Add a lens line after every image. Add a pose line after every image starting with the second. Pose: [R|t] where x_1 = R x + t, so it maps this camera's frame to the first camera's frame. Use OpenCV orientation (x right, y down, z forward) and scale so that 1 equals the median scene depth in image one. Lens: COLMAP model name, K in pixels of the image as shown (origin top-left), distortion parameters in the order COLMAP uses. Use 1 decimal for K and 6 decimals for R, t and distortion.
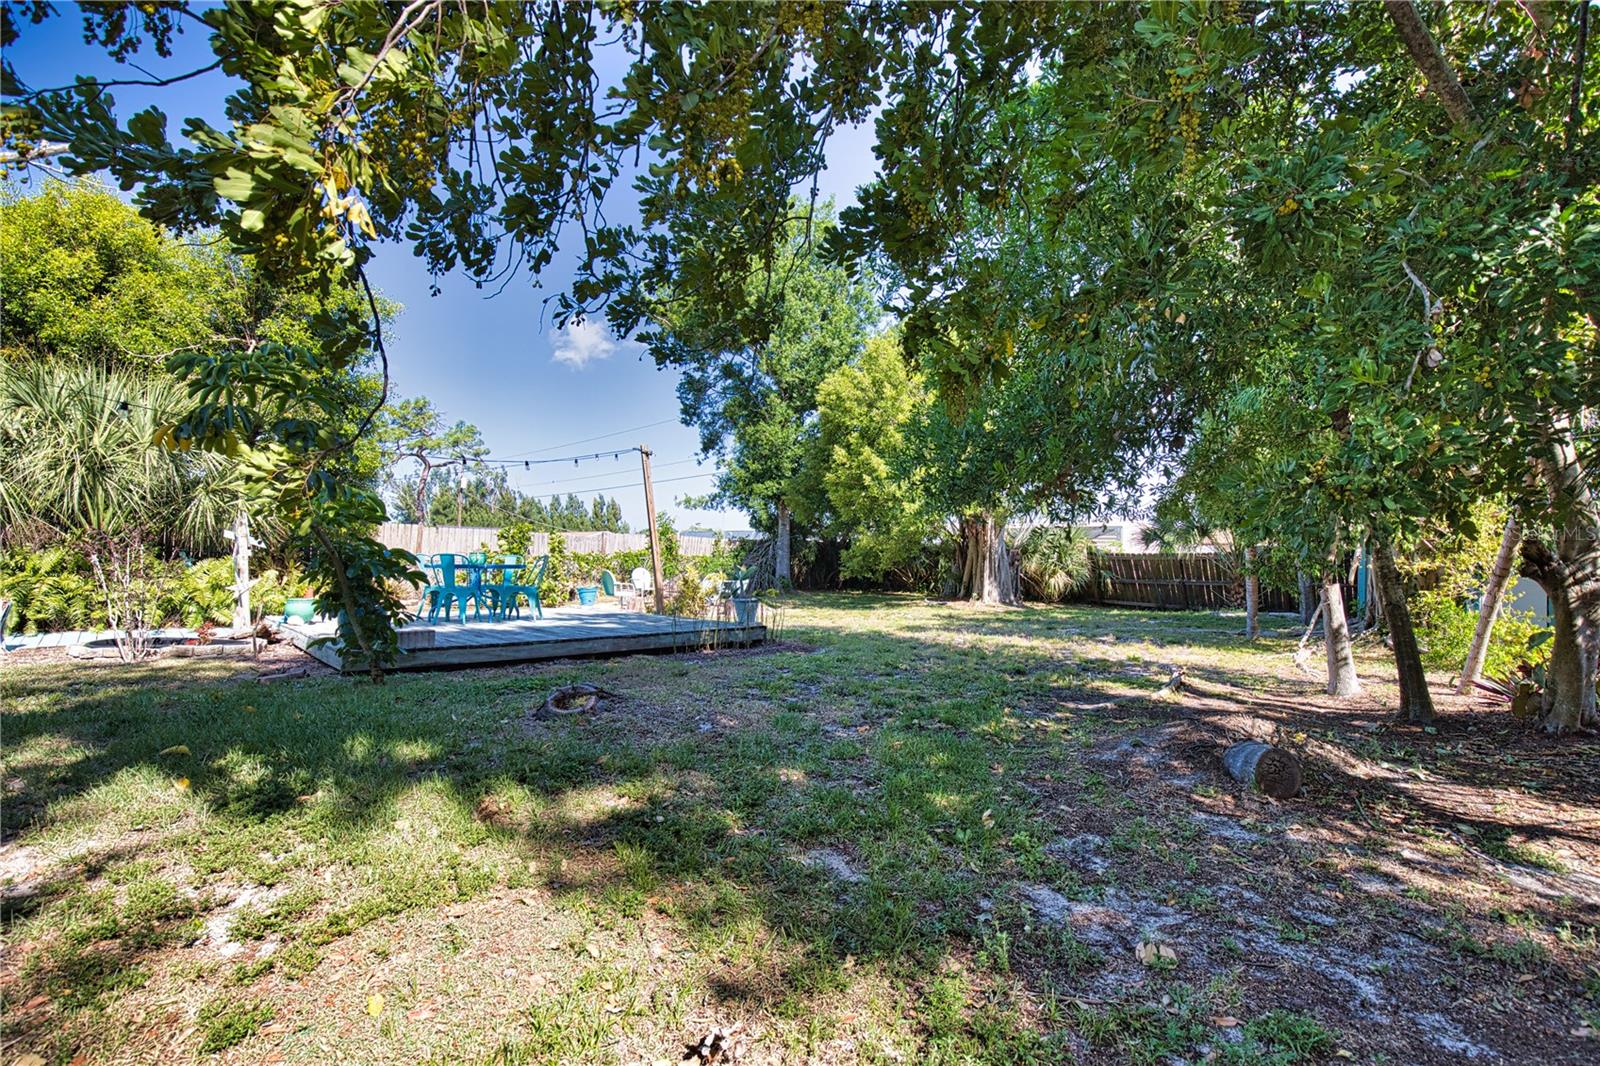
lens RADIAL K [[731.3, 0, 818.7], [0, 731.3, 533.6], [0, 0, 1]] dist [-0.032186, 0.006041]
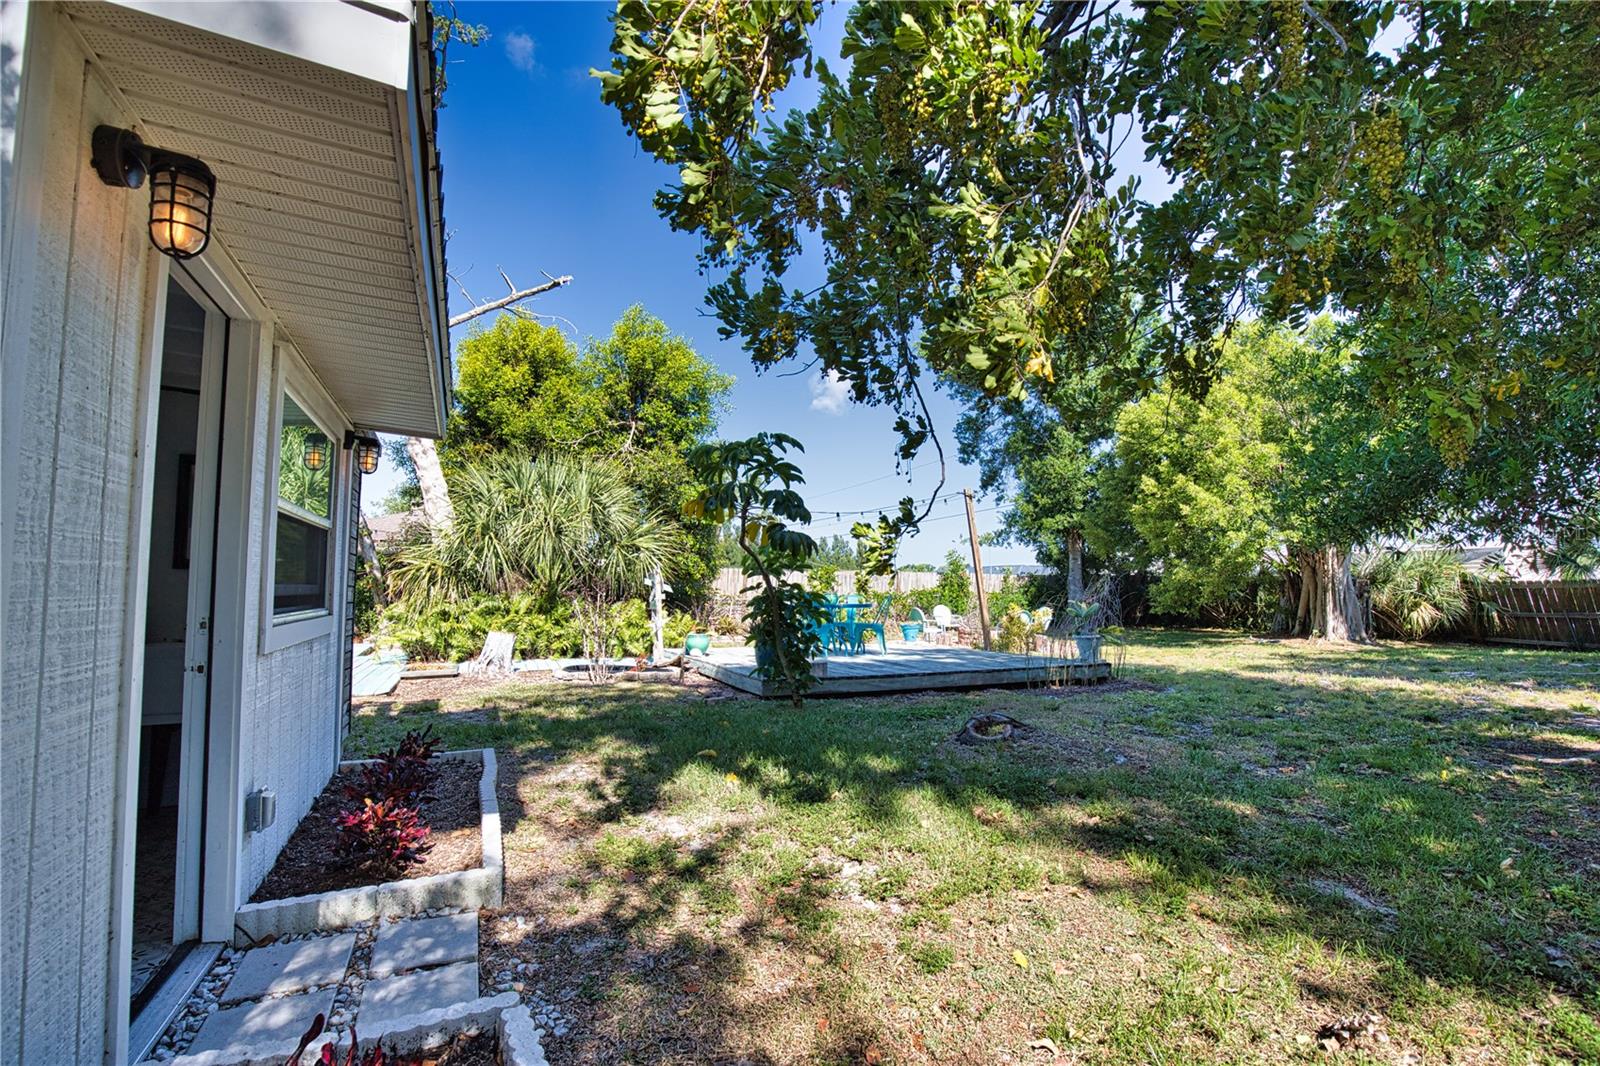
lens RADIAL K [[731.3, 0, 820.4], [0, 731.3, 528.8], [0, 0, 1]] dist [-0.032186, 0.006041]
pose [[0.939219, -0.043574, -0.340542, -0.074212], [0.024614, 0.997907, -0.059800, -0.004753], [0.342435, 0.047783, 0.938326, -0.054564]]
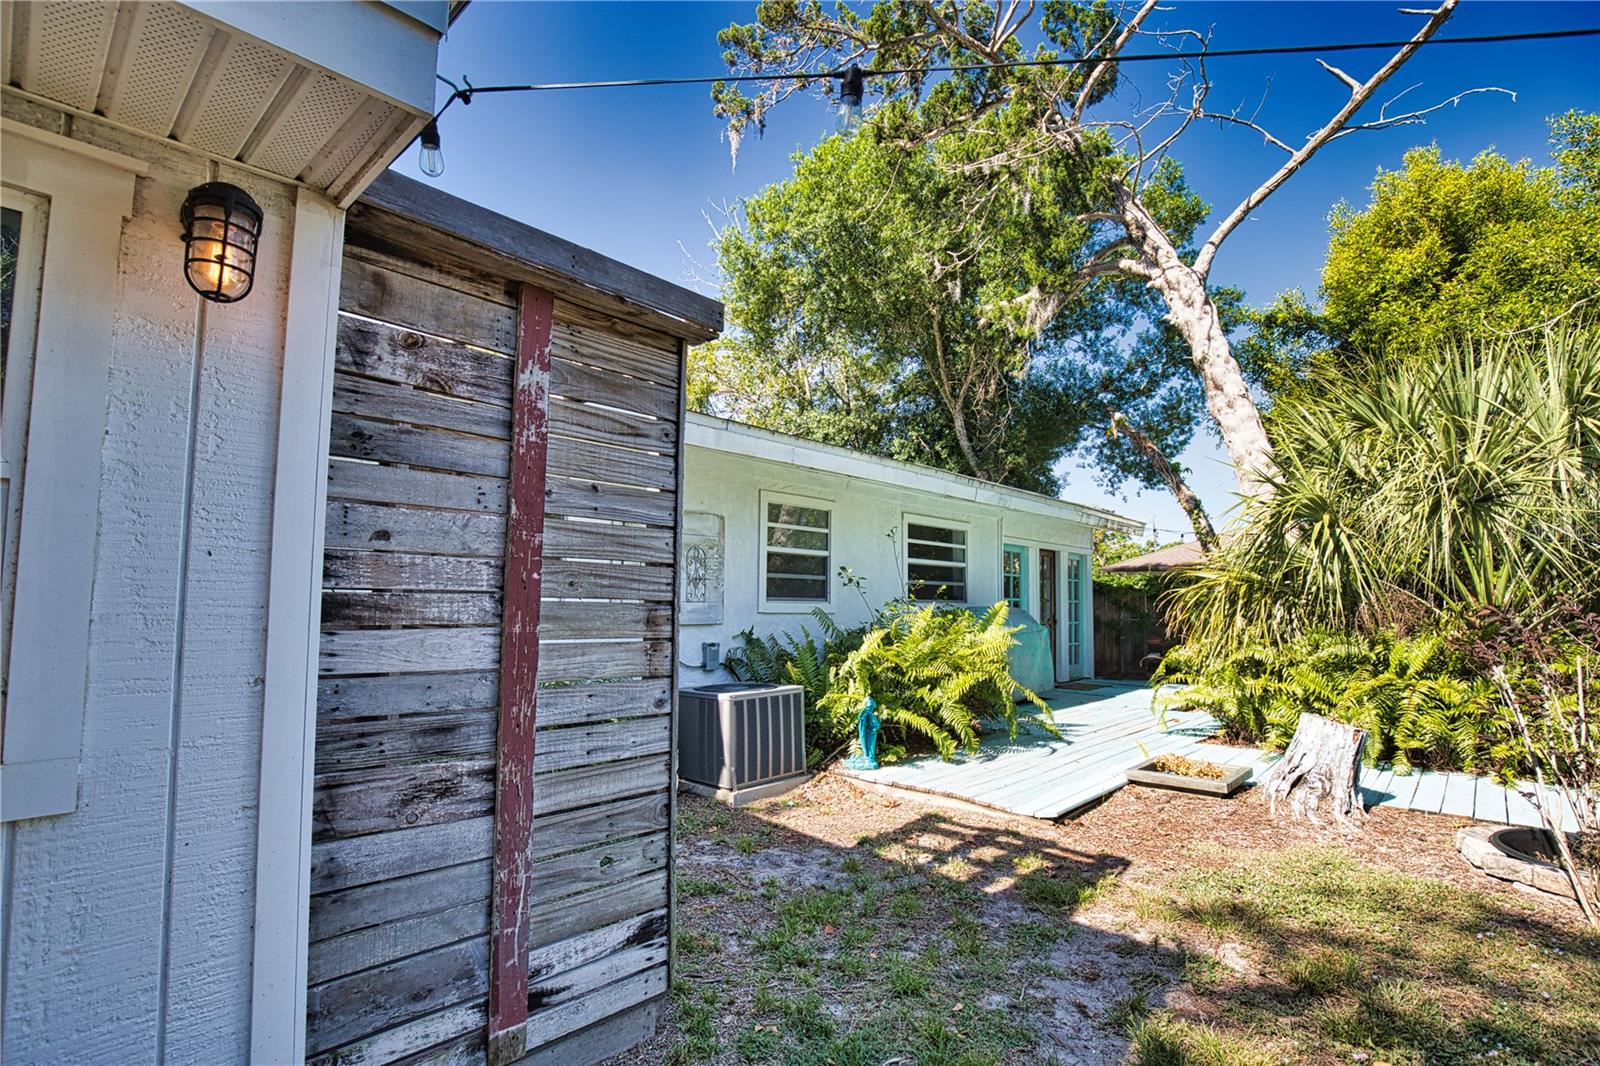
lens RADIAL K [[731.3, 0, 805.1], [0, 731.3, 549.3], [0, 0, 1]] dist [-0.032186, 0.006041]
pose [[0.024590, -0.083876, -0.996173, -0.302970], [0.025672, 0.996198, -0.083244, -0.011374], [0.999368, -0.023527, 0.026650, 0.292453]]
